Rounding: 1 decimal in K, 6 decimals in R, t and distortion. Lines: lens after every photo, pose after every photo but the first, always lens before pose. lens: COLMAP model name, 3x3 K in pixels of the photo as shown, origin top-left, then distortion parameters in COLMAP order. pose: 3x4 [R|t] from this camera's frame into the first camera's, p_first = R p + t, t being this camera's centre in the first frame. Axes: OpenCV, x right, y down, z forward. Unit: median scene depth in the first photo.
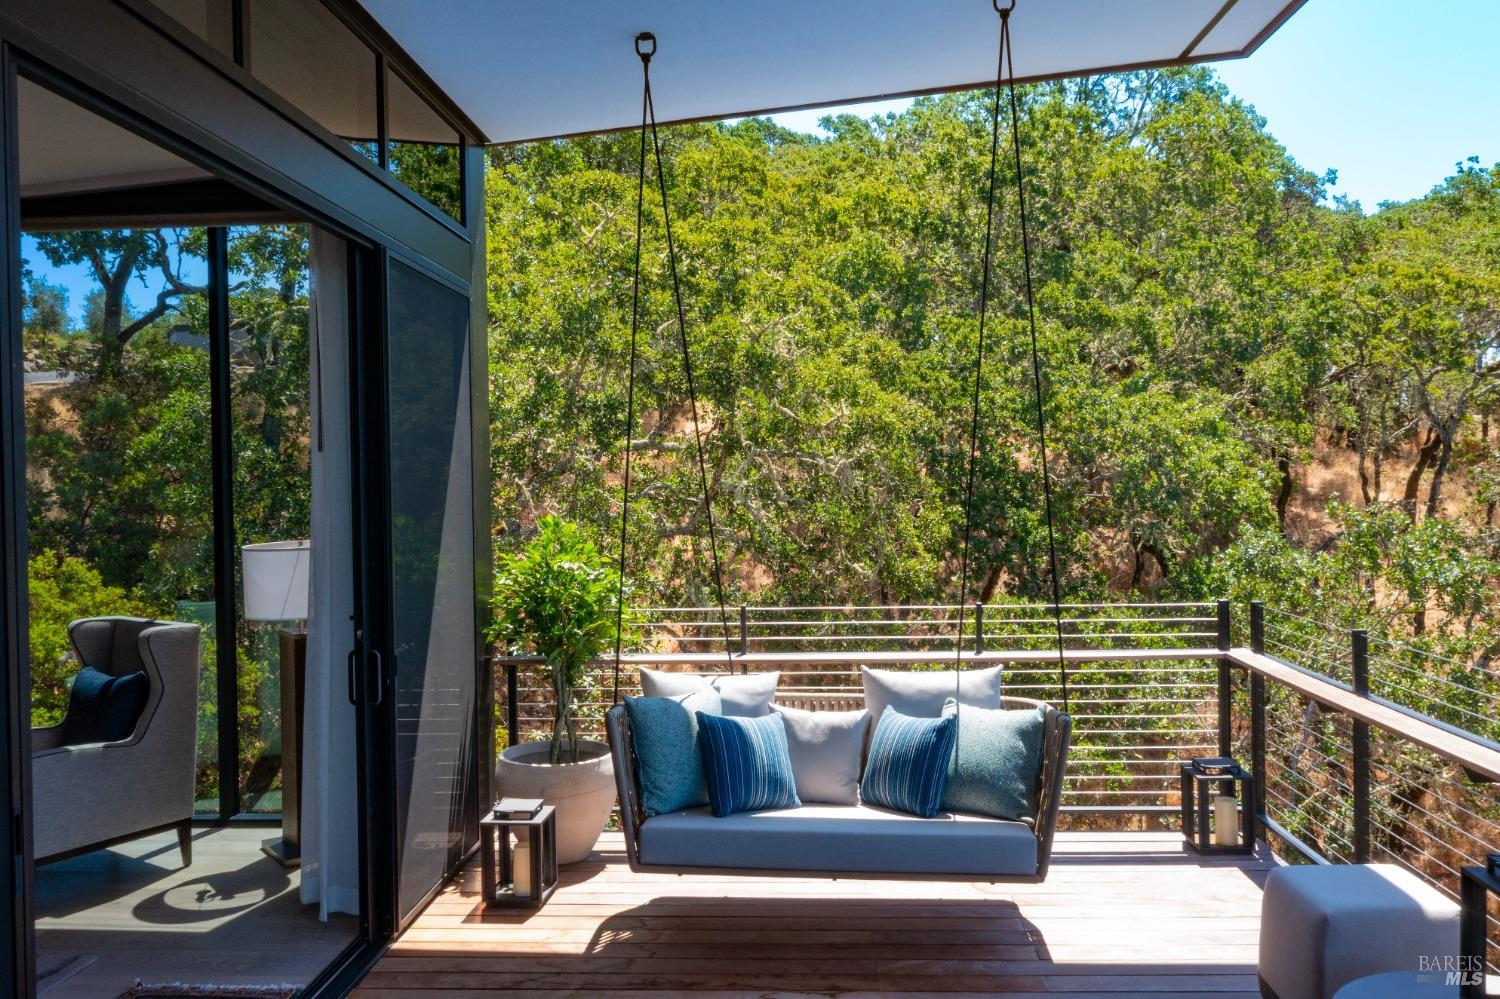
lens RADIAL K [[1215.0, 0, 748.5], [0, 1215.0, 496.4], [0, 0, 1]] dist [0.007470, 0.028825]
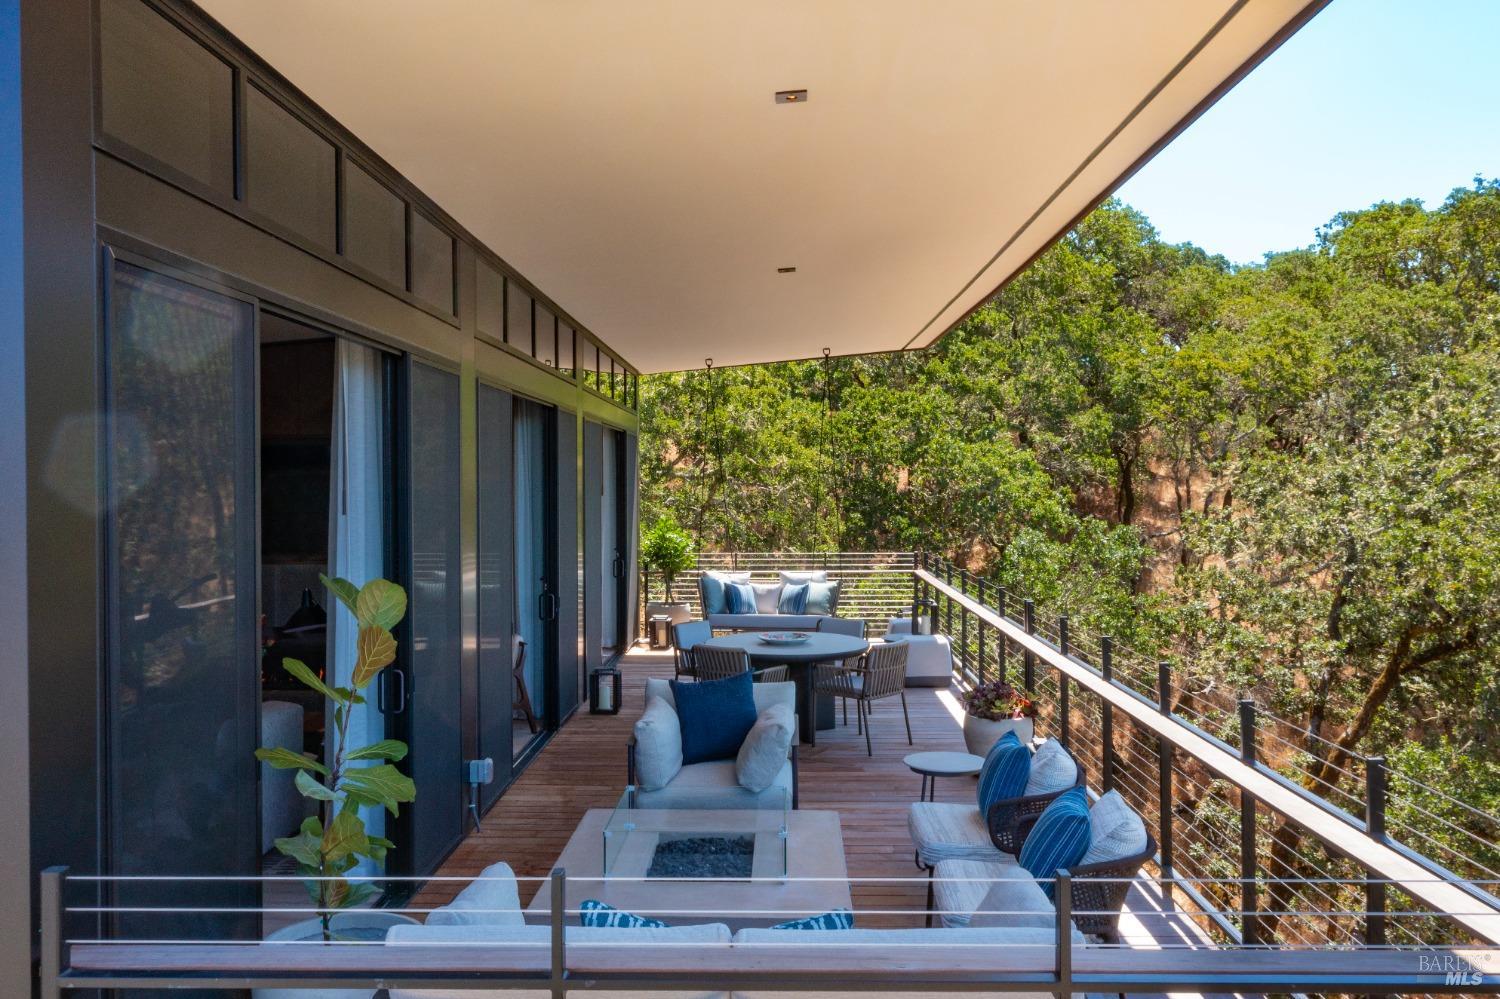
lens RADIAL K [[1215.0, 0, 750.9], [0, 1215.0, 497.0], [0, 0, 1]] dist [0.007470, 0.028825]
pose [[0.999256, 0.013697, 0.036064, -0.031662], [-0.013632, 0.999905, -0.002033, -0.011295], [-0.036088, 0.001540, 0.999347, -0.735044]]
